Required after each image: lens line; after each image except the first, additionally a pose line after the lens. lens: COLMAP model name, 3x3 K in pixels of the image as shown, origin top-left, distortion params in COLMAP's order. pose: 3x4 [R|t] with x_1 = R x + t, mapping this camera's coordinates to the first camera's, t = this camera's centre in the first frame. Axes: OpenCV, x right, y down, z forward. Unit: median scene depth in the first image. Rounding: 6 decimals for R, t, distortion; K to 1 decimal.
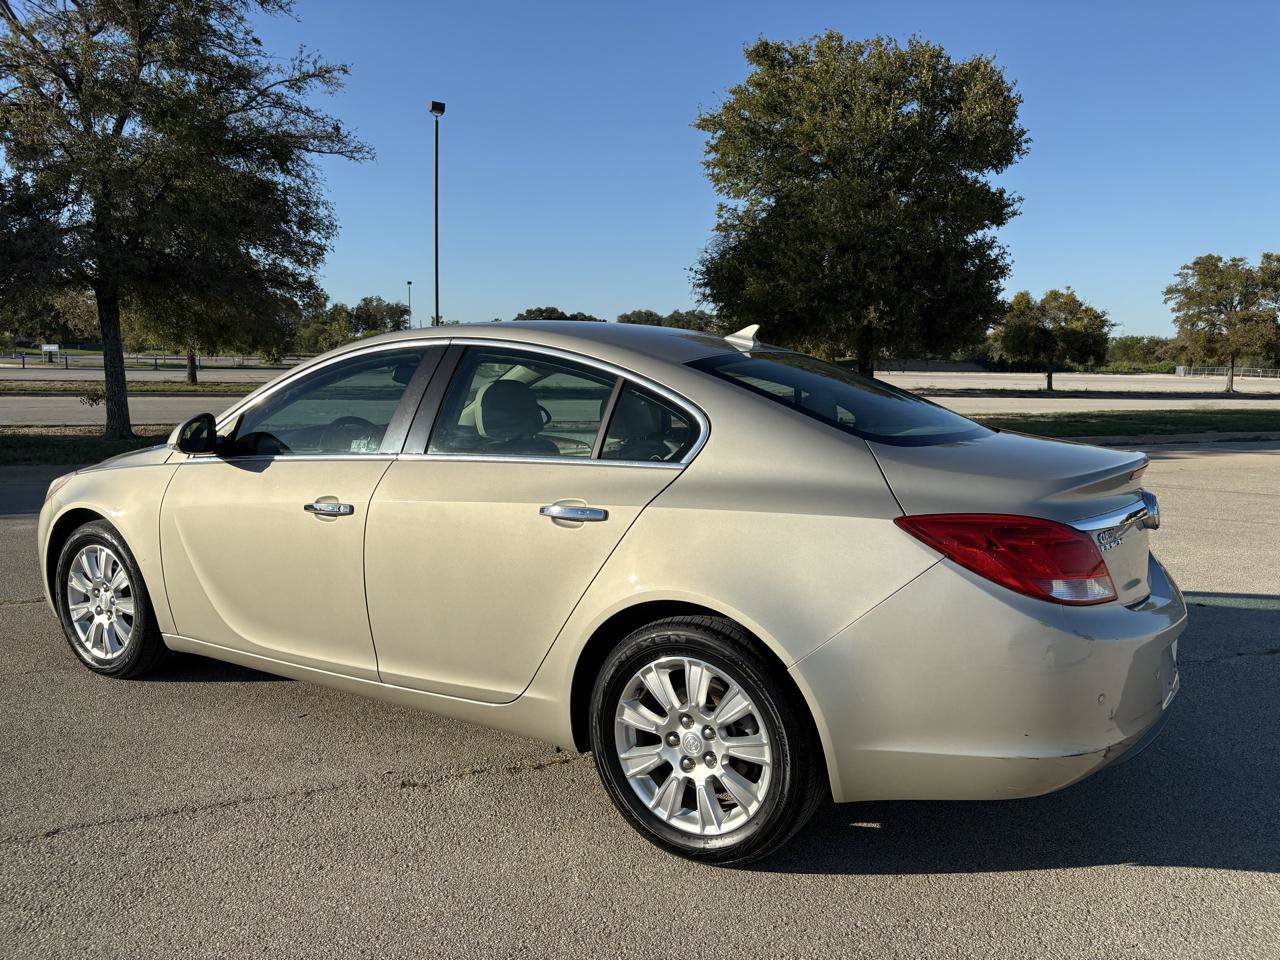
lens RADIAL K [[989.9, 0, 616.9], [0, 989.9, 486.7], [0, 0, 1]] dist [0.037667, -0.046632]
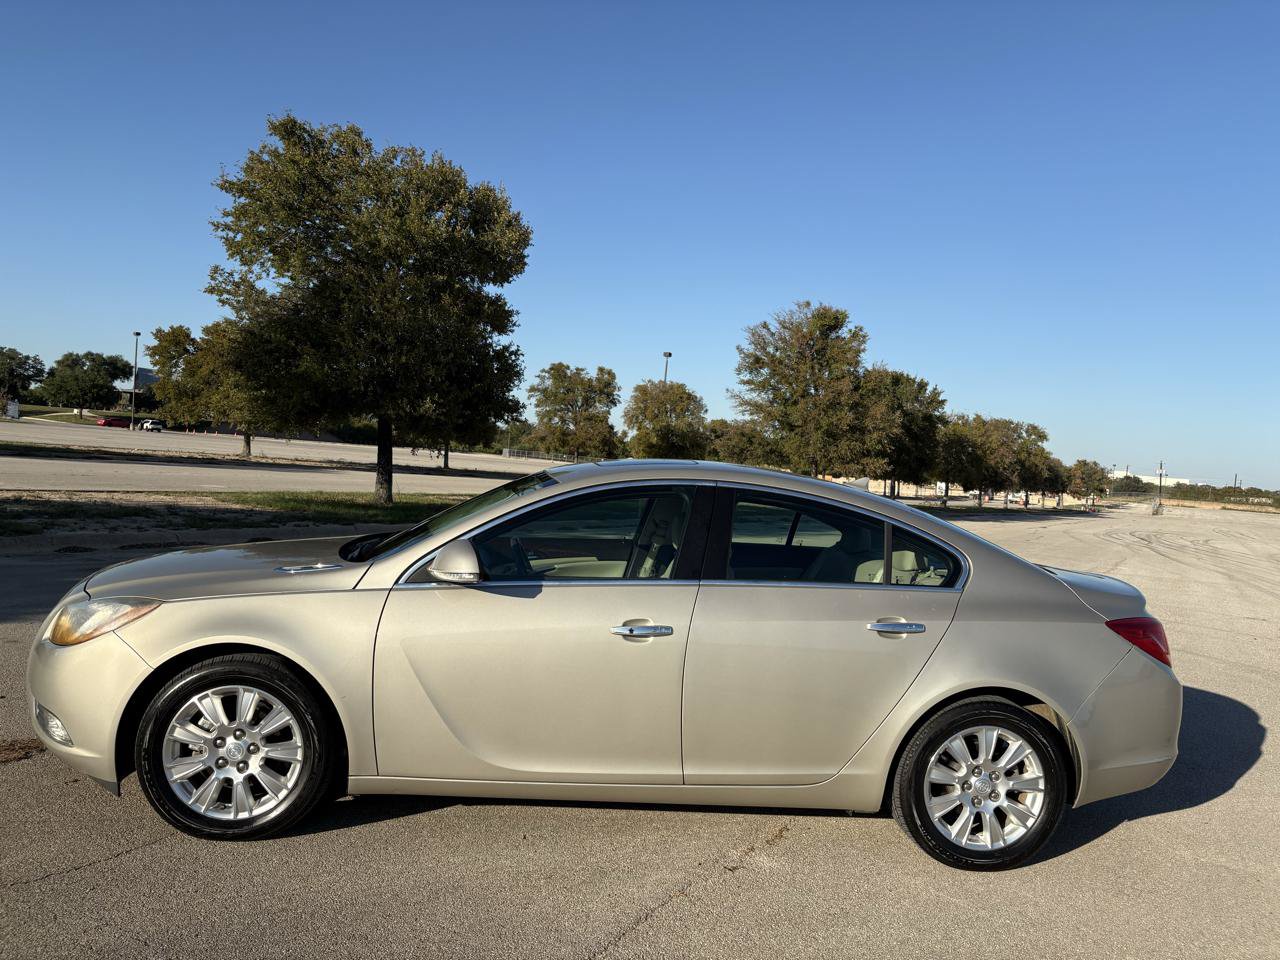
lens RADIAL K [[989.9, 0, 642.2], [0, 989.9, 482.6], [0, 0, 1]] dist [0.037667, -0.046632]
pose [[0.783236, 0.036234, 0.620668, -0.389676], [0.007892, 0.997640, -0.068201, -0.026805], [-0.621675, 0.058316, 0.781102, 0.051274]]
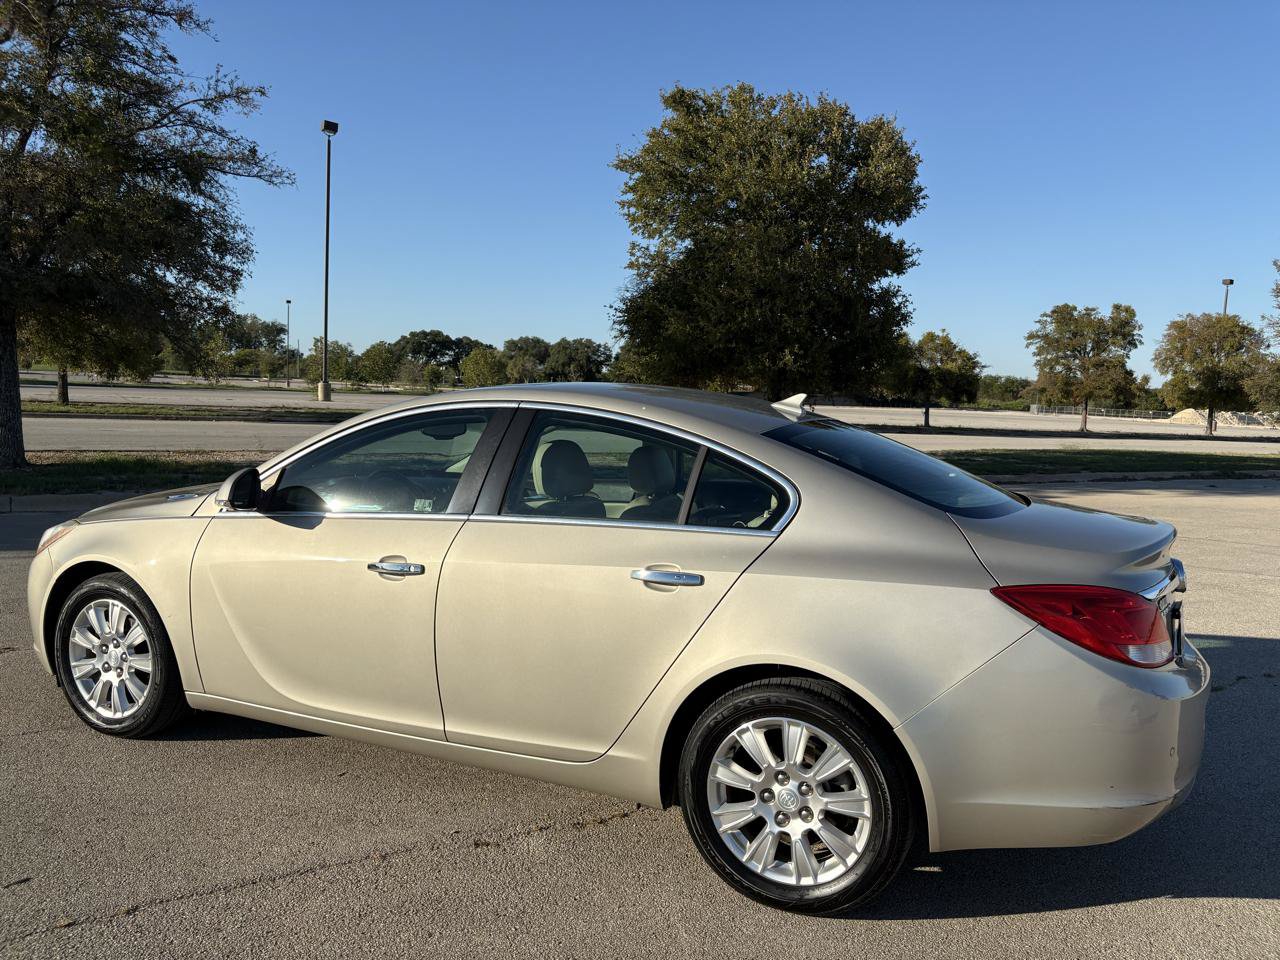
lens RADIAL K [[989.9, 0, 626.6], [0, 989.9, 486.2], [0, 0, 1]] dist [0.037667, -0.046632]
pose [[0.991683, 0.010609, 0.128264, -0.074815], [-0.007151, 0.999599, -0.027389, -0.013798], [-0.128503, 0.026244, 0.991362, -0.010273]]
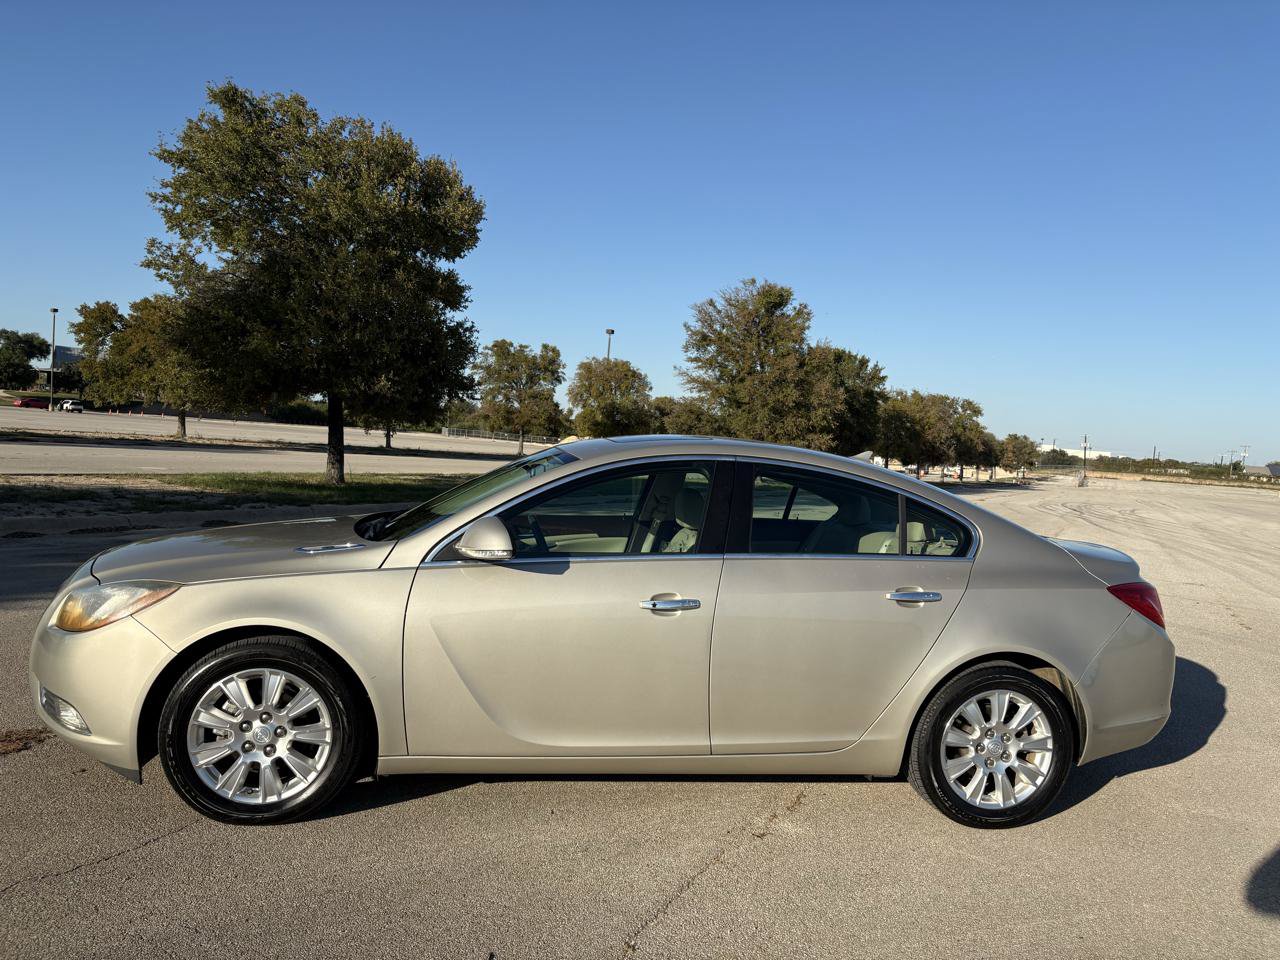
lens RADIAL K [[989.9, 0, 652.4], [0, 989.9, 481.8], [0, 0, 1]] dist [0.037667, -0.046632]
pose [[0.737940, 0.014171, 0.674718, -0.420375], [0.022453, 0.998711, -0.045532, -0.026184], [-0.674493, 0.048750, 0.736670, 0.074424]]
